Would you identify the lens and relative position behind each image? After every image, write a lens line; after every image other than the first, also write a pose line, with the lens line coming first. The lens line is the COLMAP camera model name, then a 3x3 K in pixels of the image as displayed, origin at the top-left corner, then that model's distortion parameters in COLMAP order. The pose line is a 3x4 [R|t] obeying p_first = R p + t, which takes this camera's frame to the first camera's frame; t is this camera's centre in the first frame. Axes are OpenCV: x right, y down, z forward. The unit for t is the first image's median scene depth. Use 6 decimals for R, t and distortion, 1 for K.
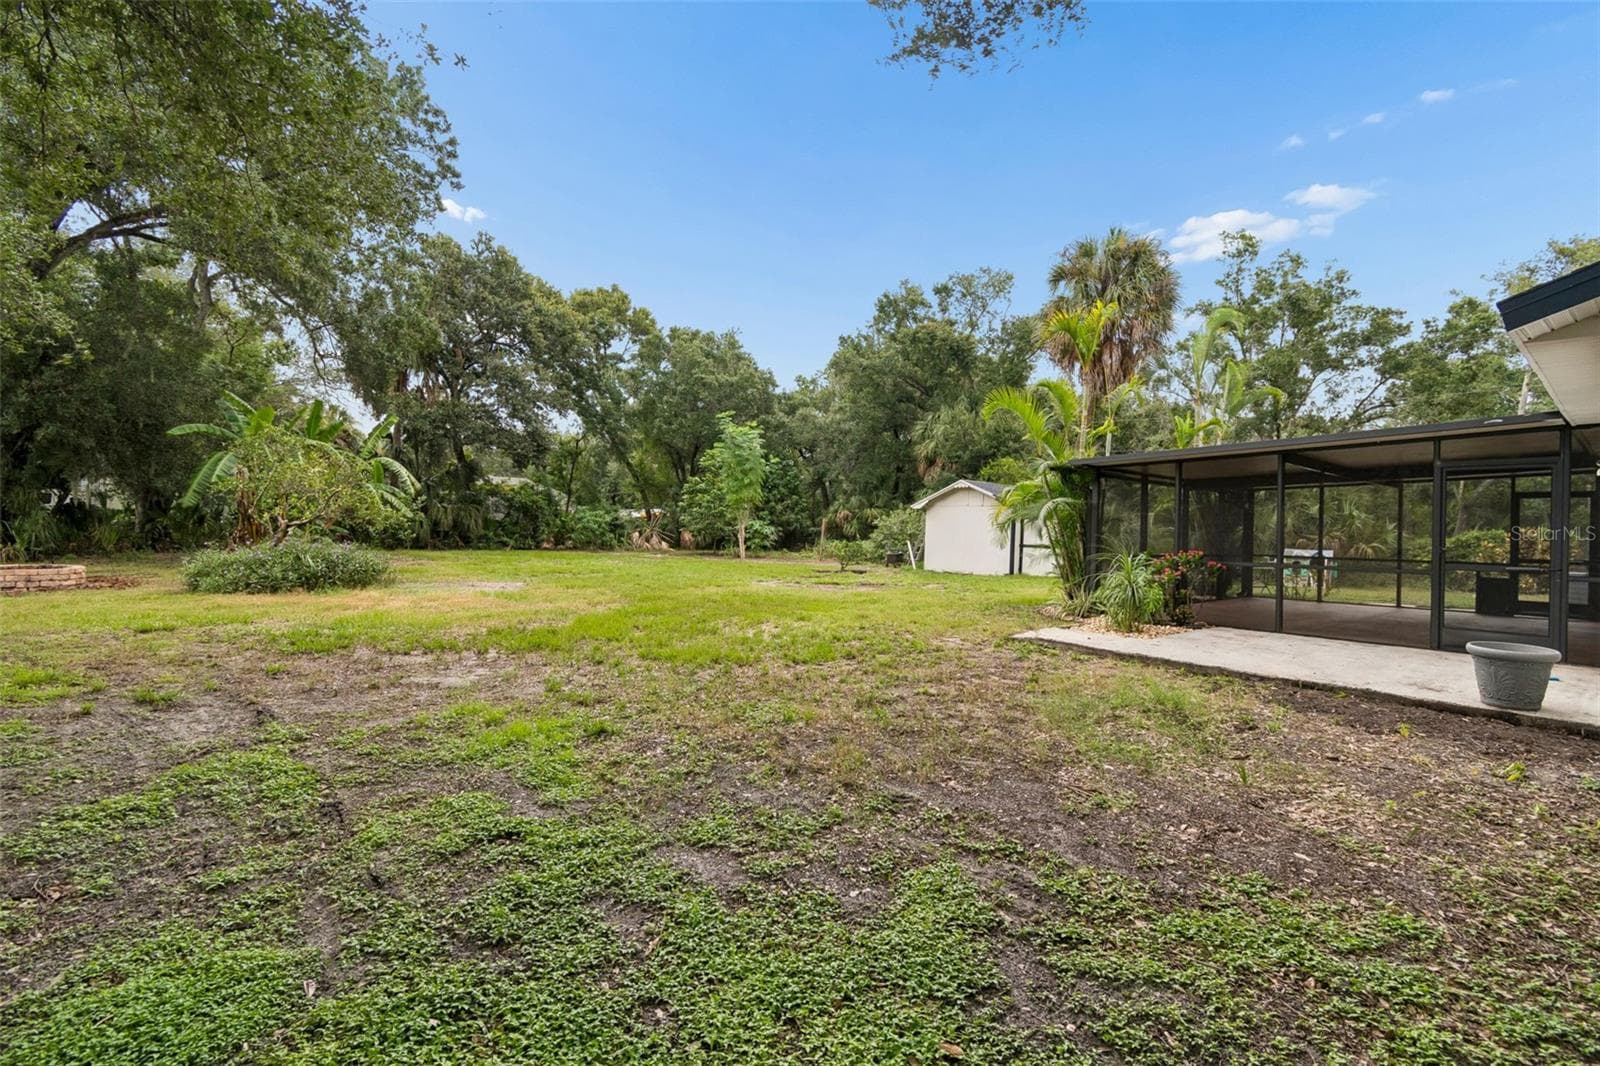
lens RADIAL K [[731.6, 0, 799.1], [0, 731.6, 537.9], [0, 0, 1]] dist [-0.000145, 0.005350]
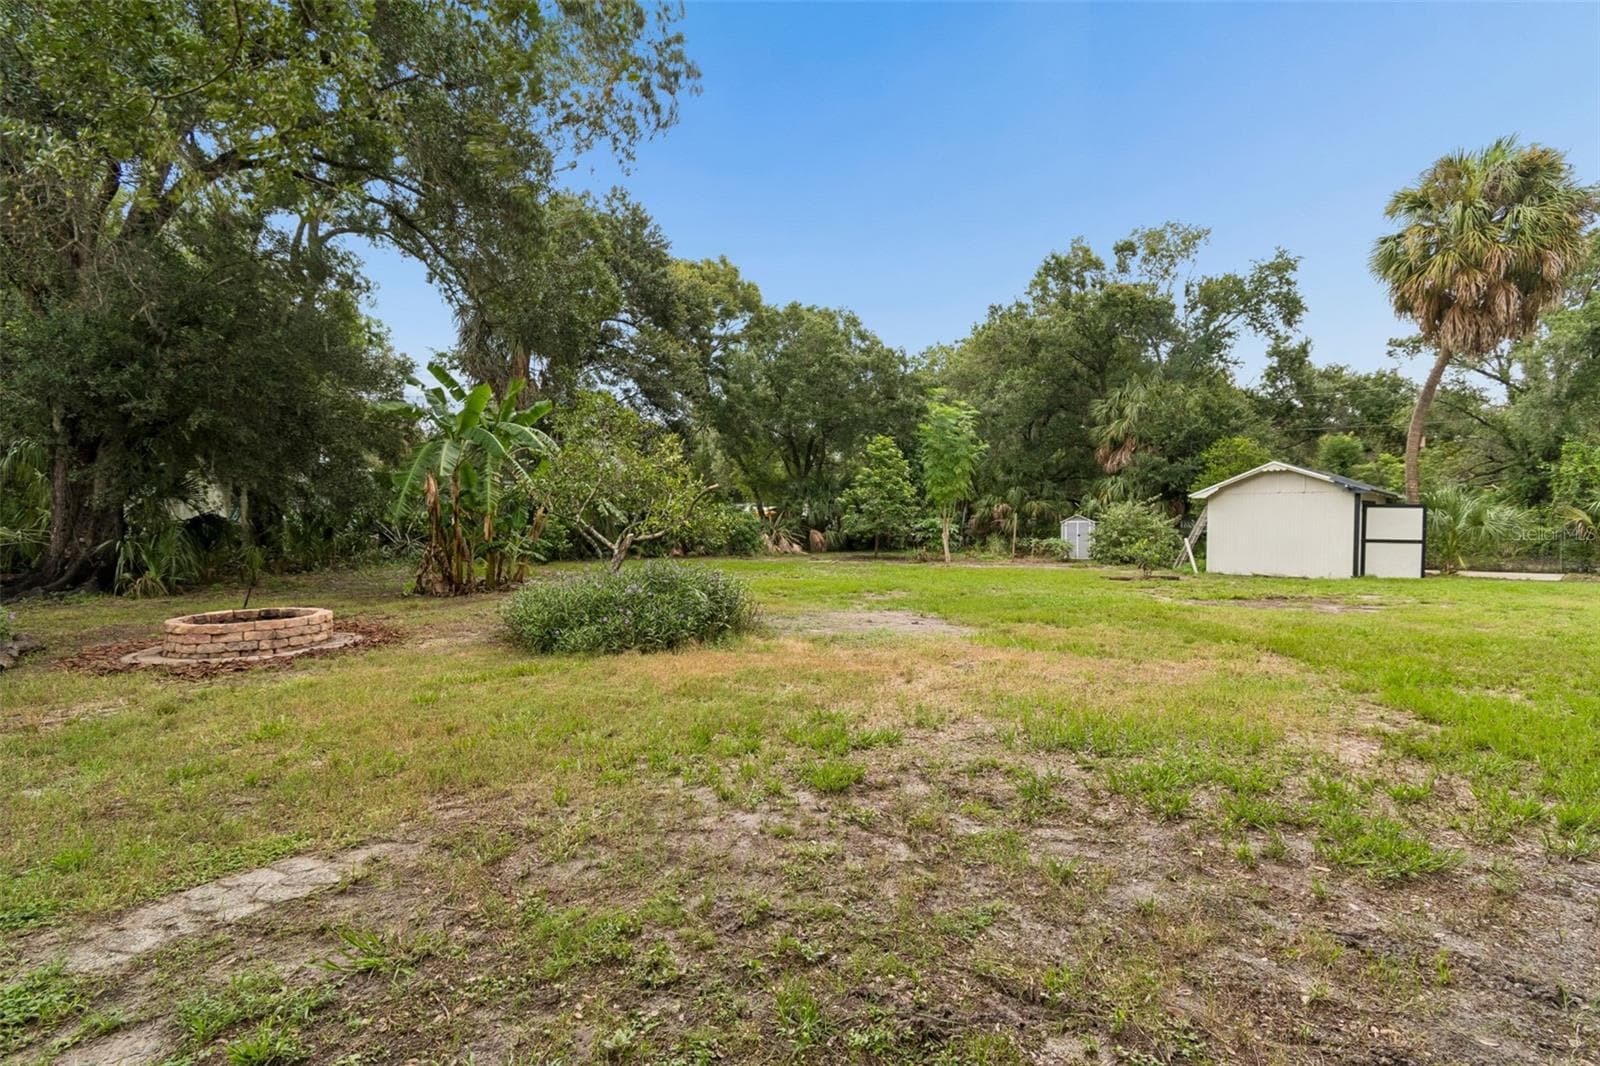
lens RADIAL K [[740.0, 0, 800.0], [0, 740.0, 533.0], [0, 0, 1]] dist [0.003015, -0.000071]
pose [[0.999690, -0.024050, 0.006460, -0.207372], [0.024060, 0.999709, -0.001459, -0.007487], [-0.006423, 0.001614, 0.999978, 0.123133]]
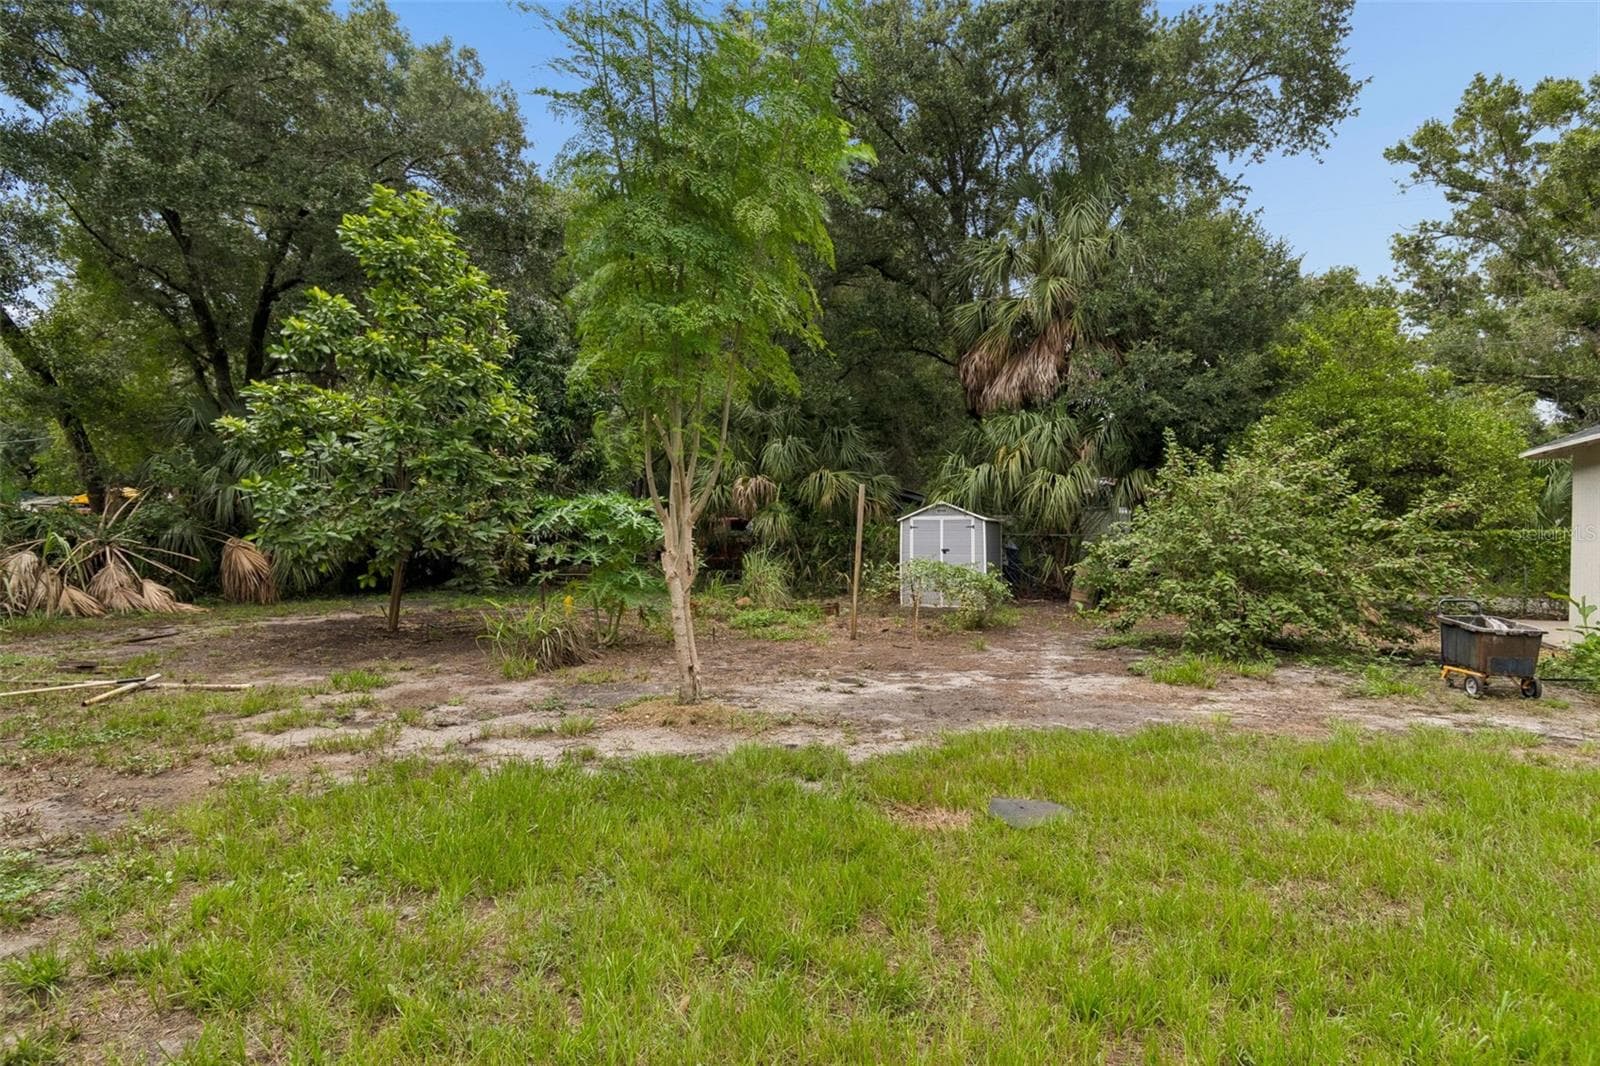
lens RADIAL K [[889.9, 0, 778.1], [0, 889.9, 533.8], [0, 0, 1]] dist [0.000831, 0.000703]
pose [[0.911255, -0.018066, 0.411446, -0.118441], [0.022269, 0.999737, -0.005423, -0.007173], [-0.411240, 0.014104, 0.911418, 0.655012]]
